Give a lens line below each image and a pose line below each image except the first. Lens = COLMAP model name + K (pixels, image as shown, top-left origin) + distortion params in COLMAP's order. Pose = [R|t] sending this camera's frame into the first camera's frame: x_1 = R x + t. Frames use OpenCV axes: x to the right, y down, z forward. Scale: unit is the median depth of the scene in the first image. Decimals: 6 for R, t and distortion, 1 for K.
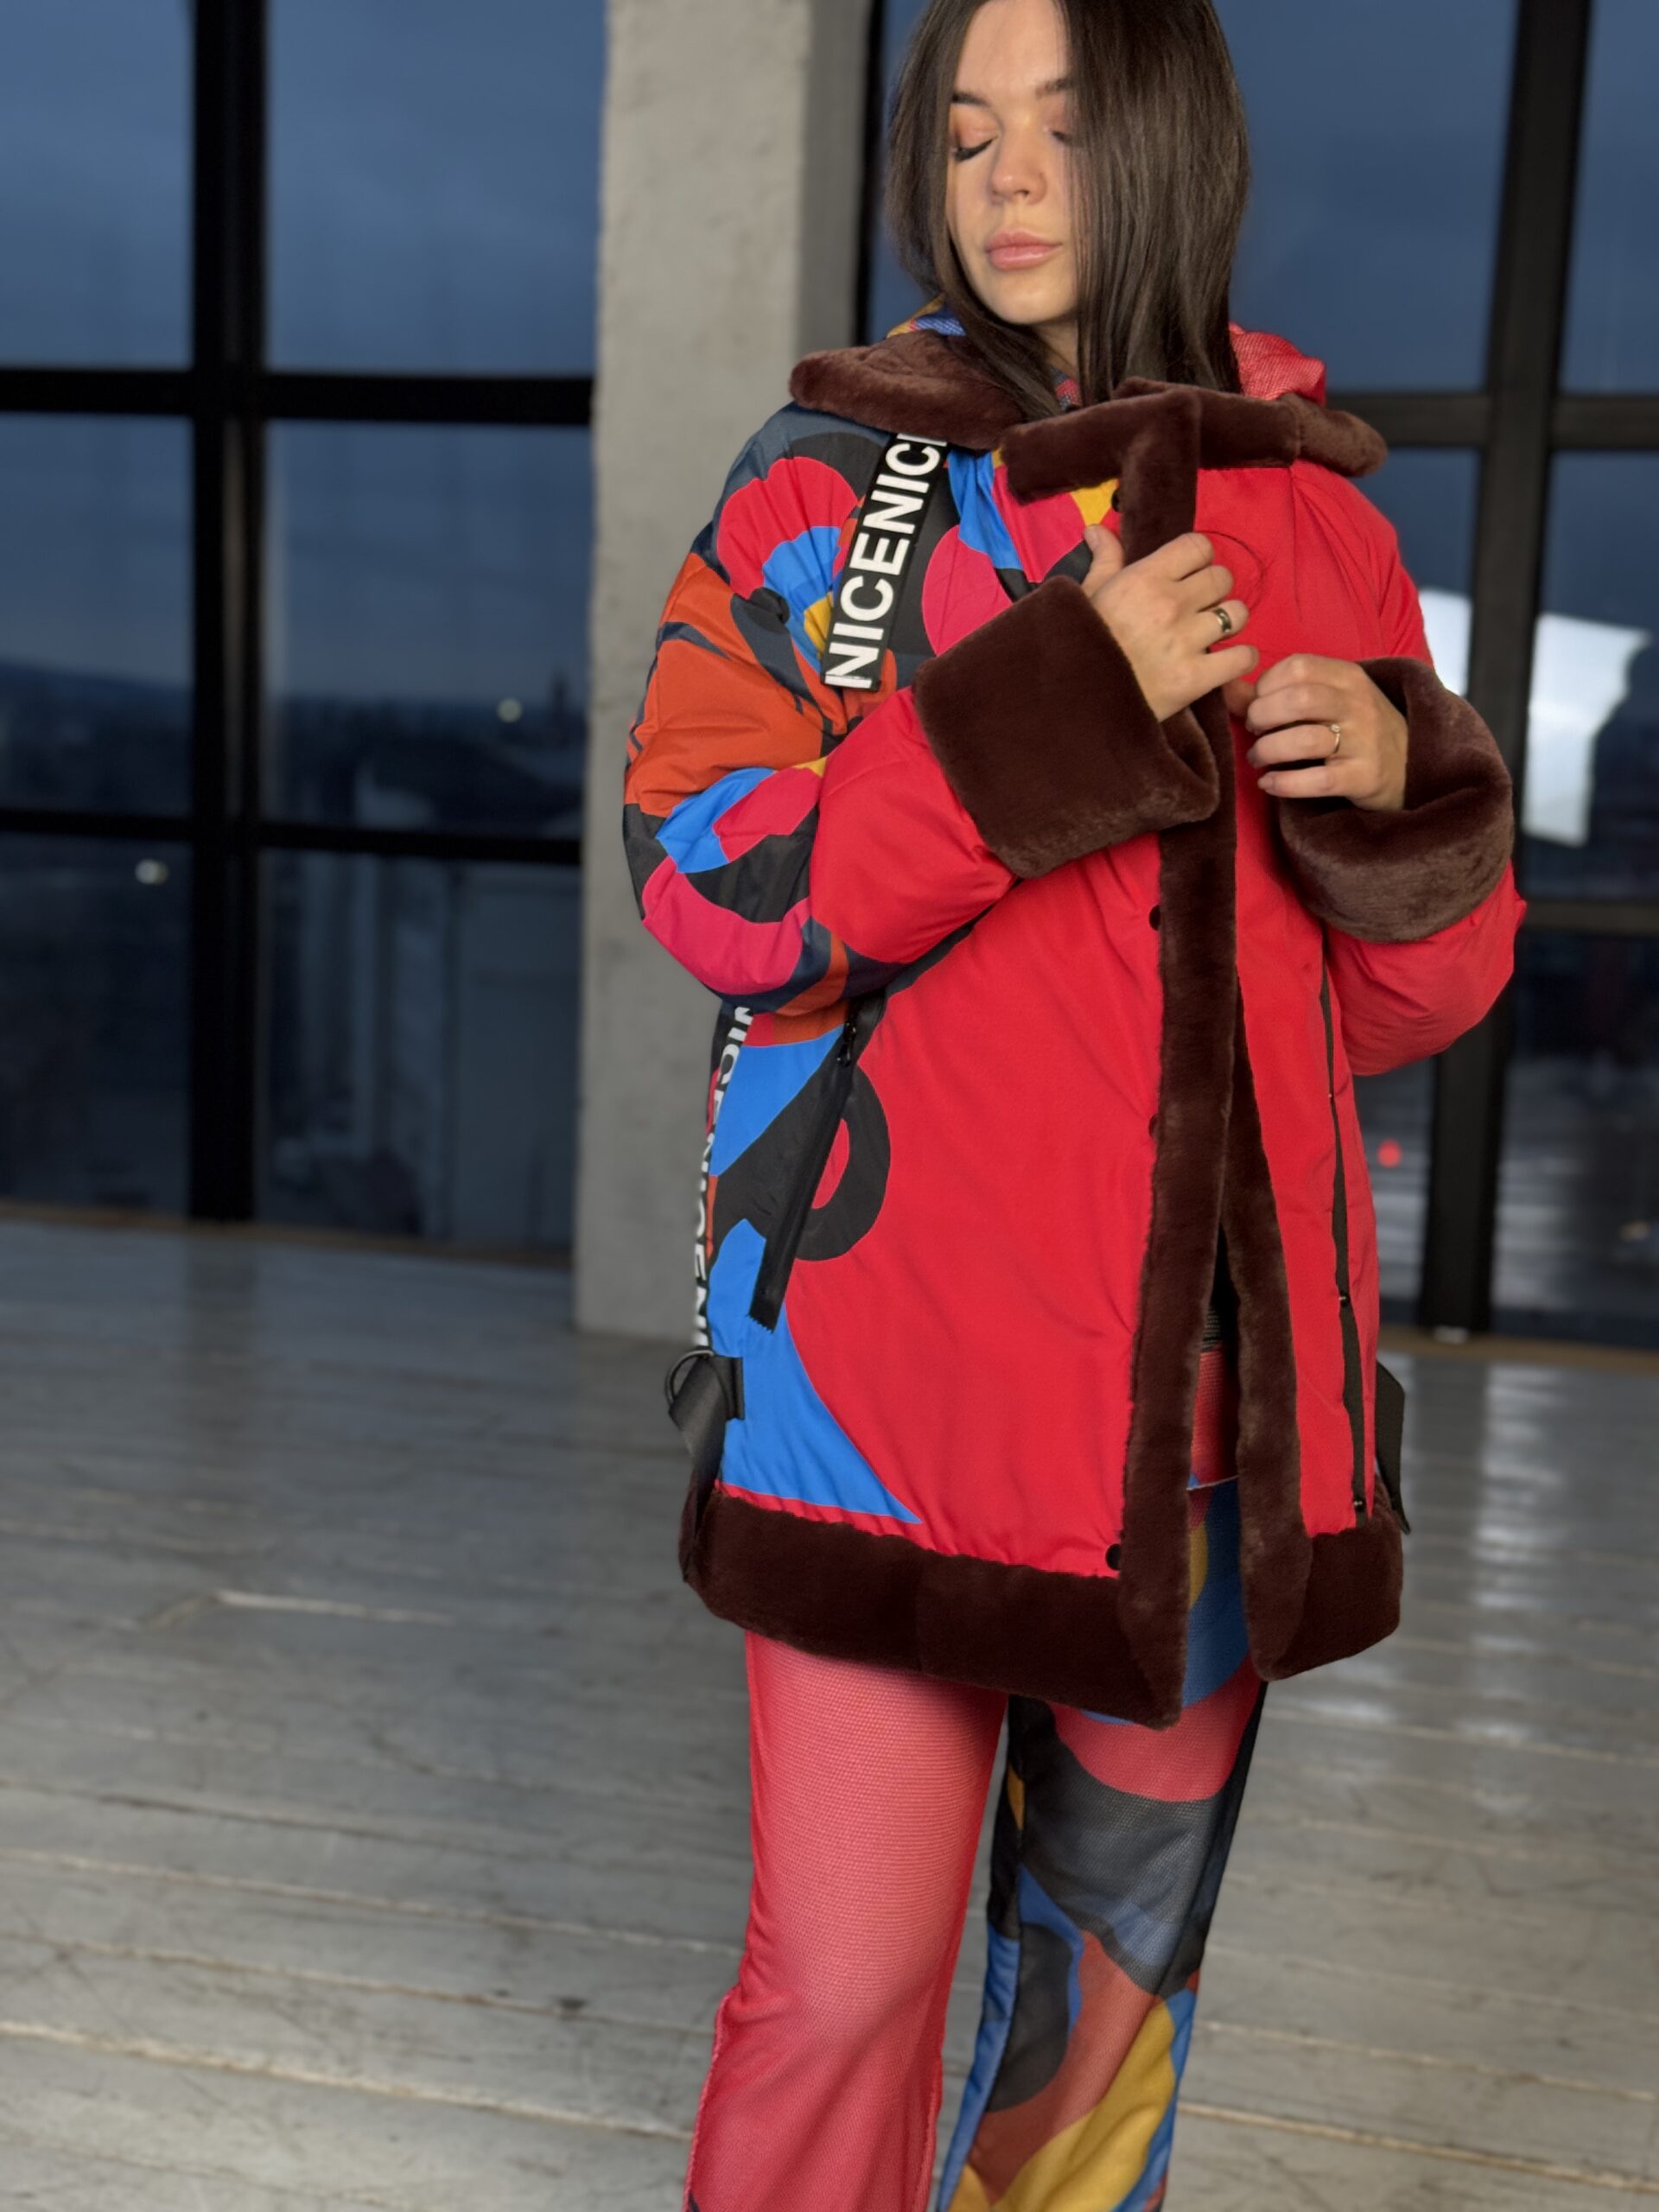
lens RADIAL K [[3008.4, 0, 854.6], [0, 3008.4, 1121.5], [0, 0, 1]] dist [0.061899, 0.000000]
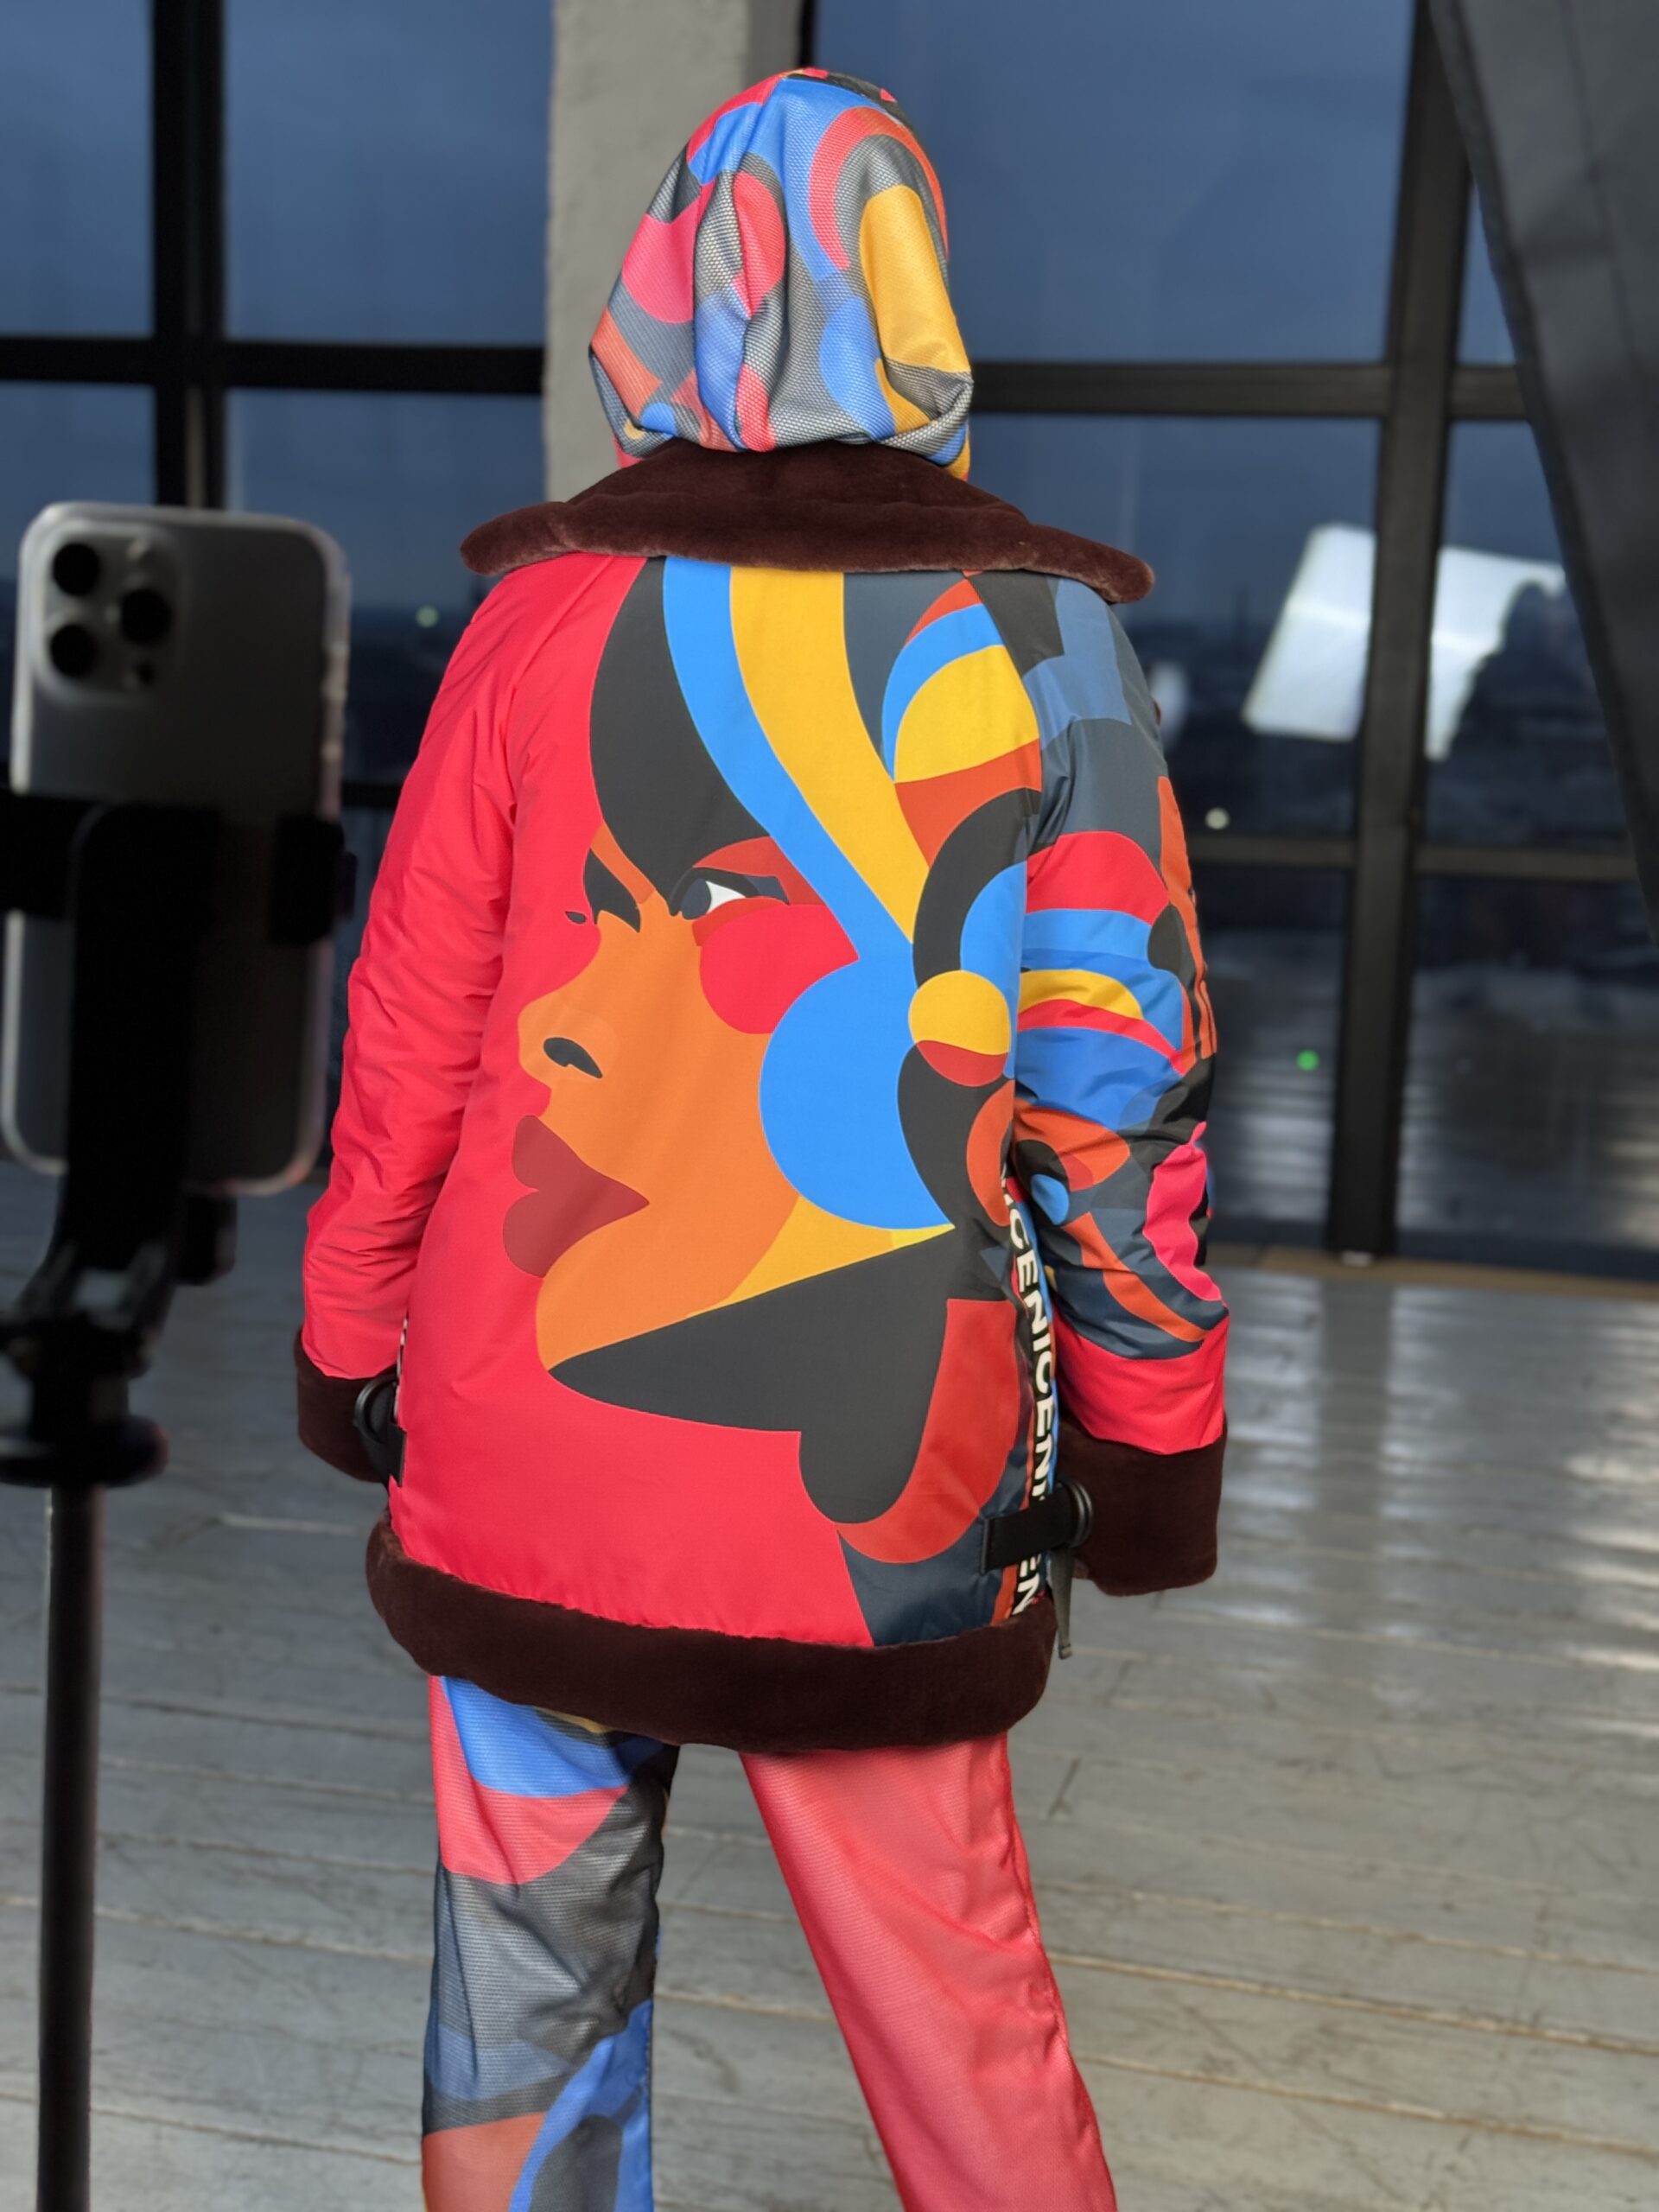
lens RADIAL K [[3008.4, 0, 812.6], [0, 3008.4, 1086.3], [0, 0, 1]] dist [0.061899, 0.000000]
pose [[0.999901, -0.007370, 0.011995, -0.013235], [0.007117, 0.999753, 0.021069, -0.026035], [-0.012147, -0.020982, 0.999706, -0.112685]]
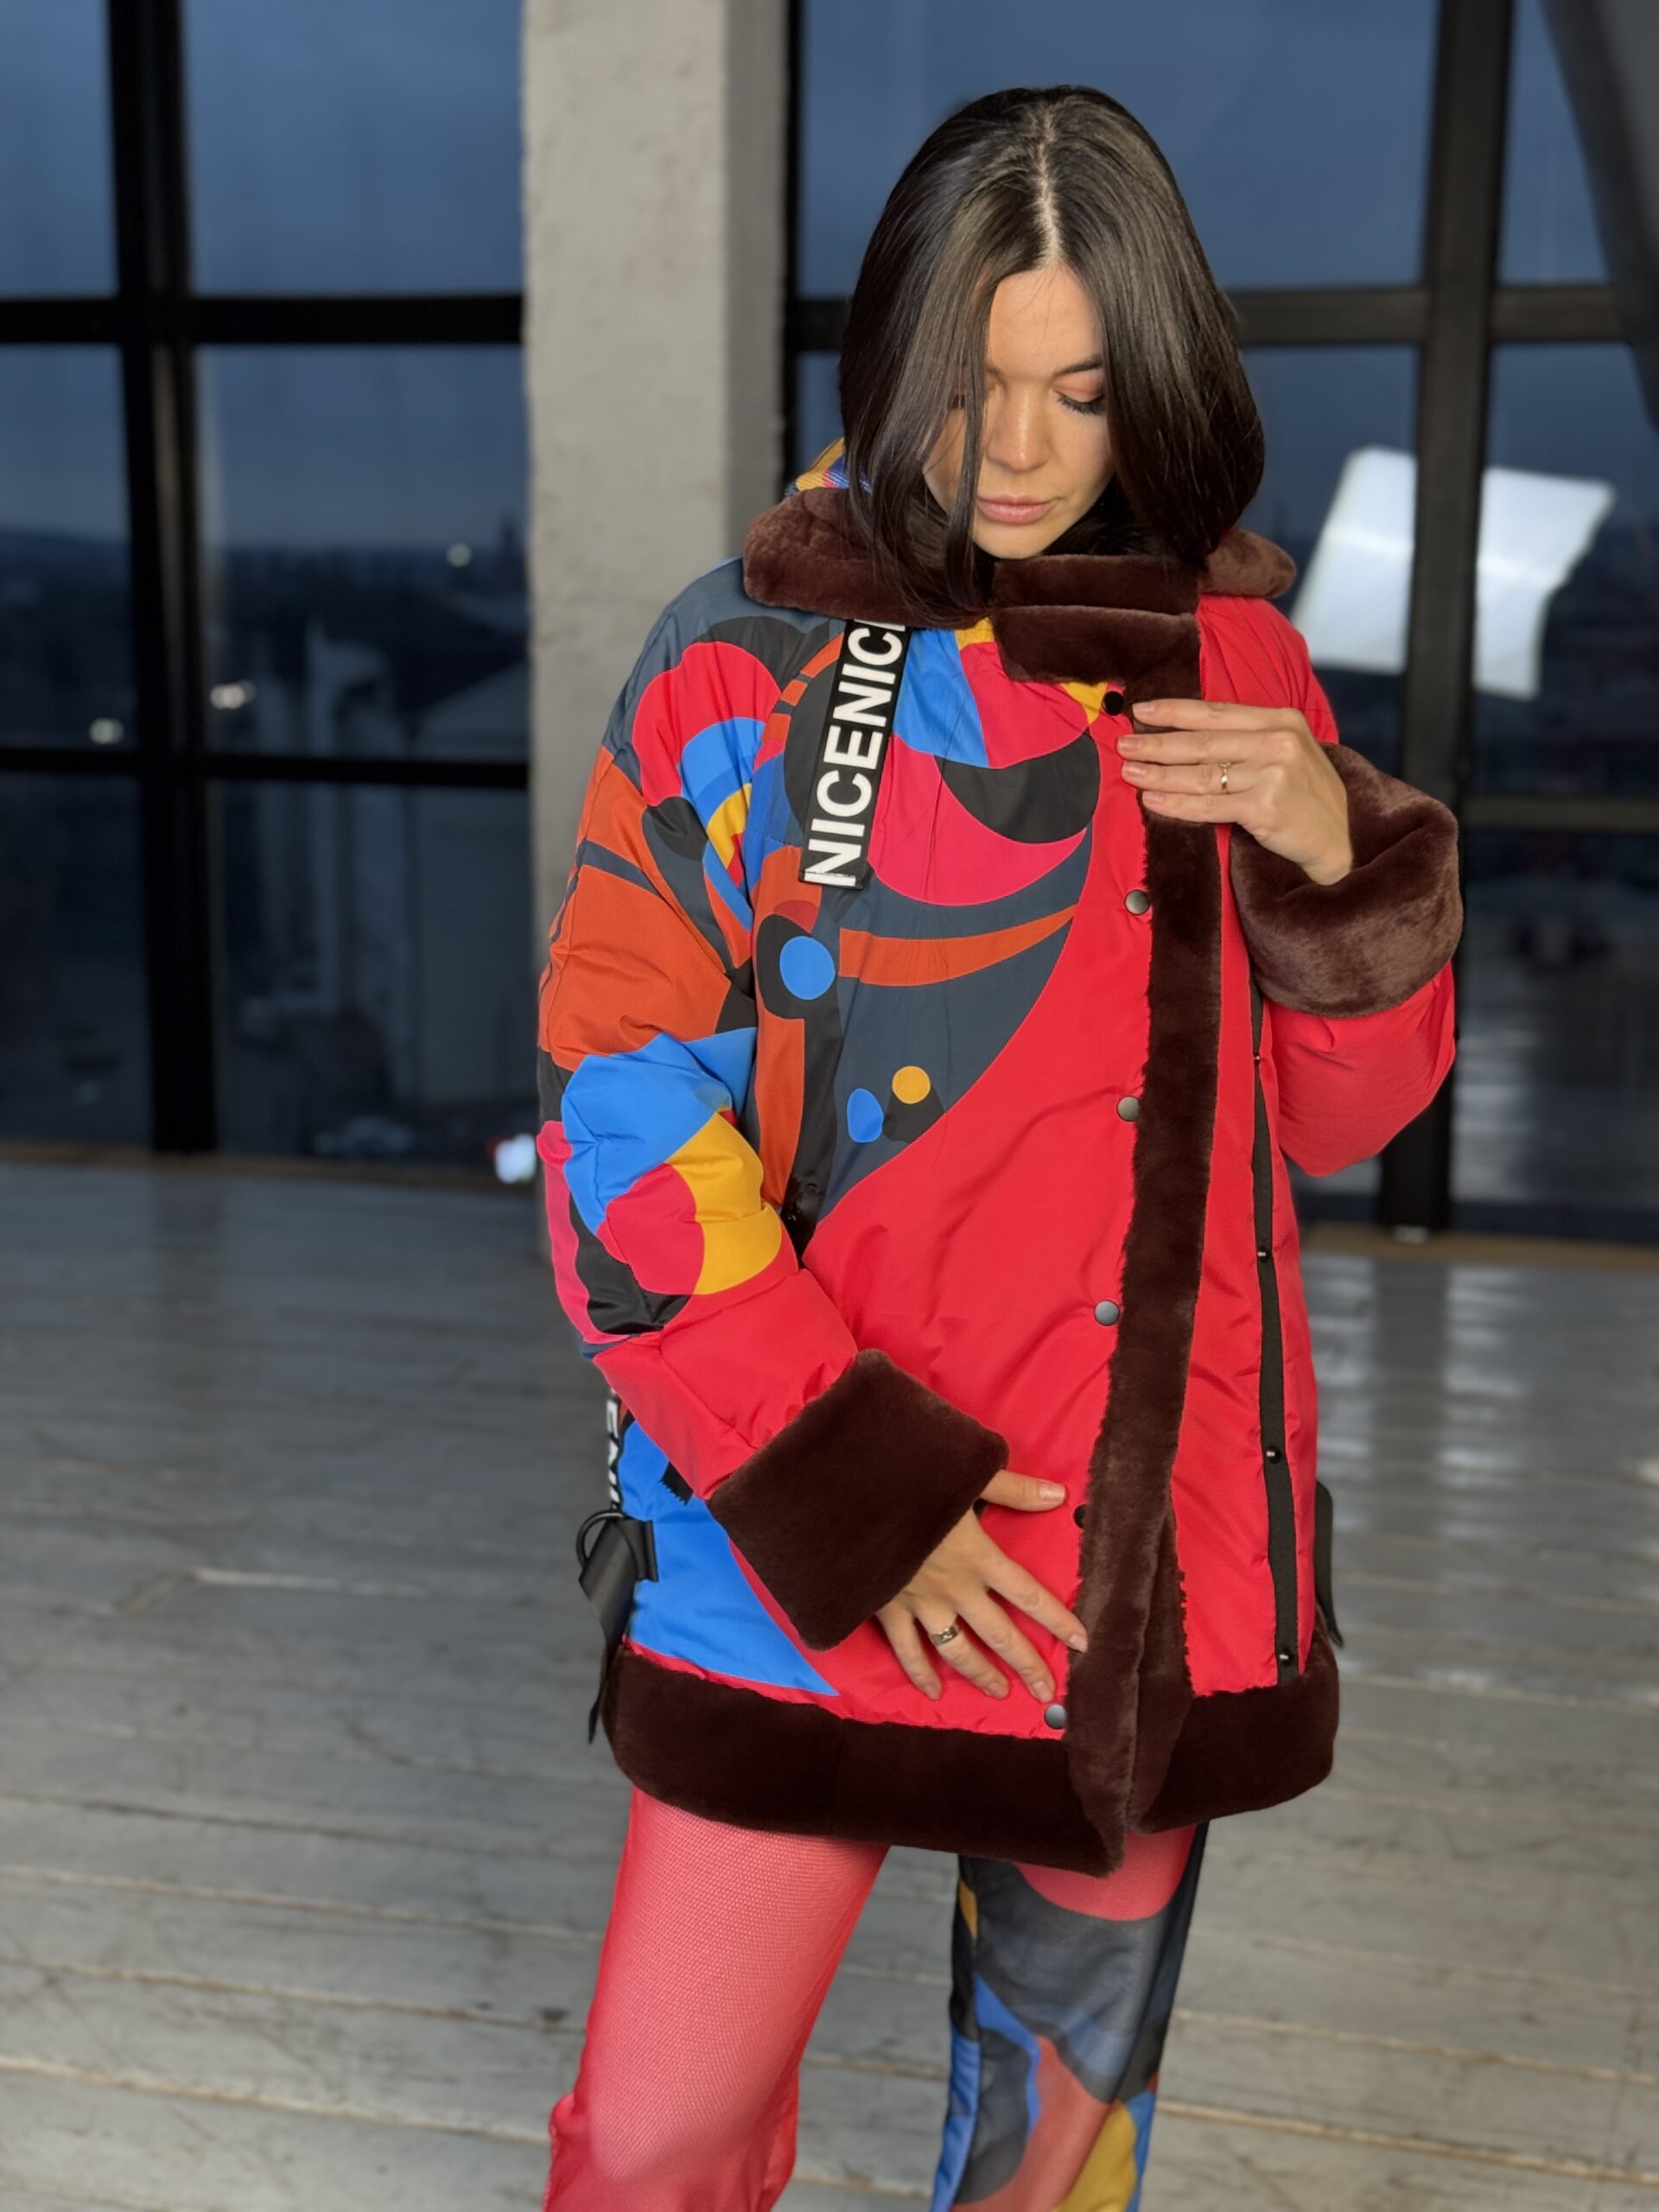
lens RADIAL K [[3008.4, 0, 832.2], [0, 3008.4, 1089.7], [0, 0, 1]] dist [0.061899, 0.000000]
pose [[0.999443, -0.033296, 0.002137, 0.008024], [0.033165, 0.998432, 0.045103, -0.058919], [-0.003635, -0.045008, 0.998980, -0.003374]]
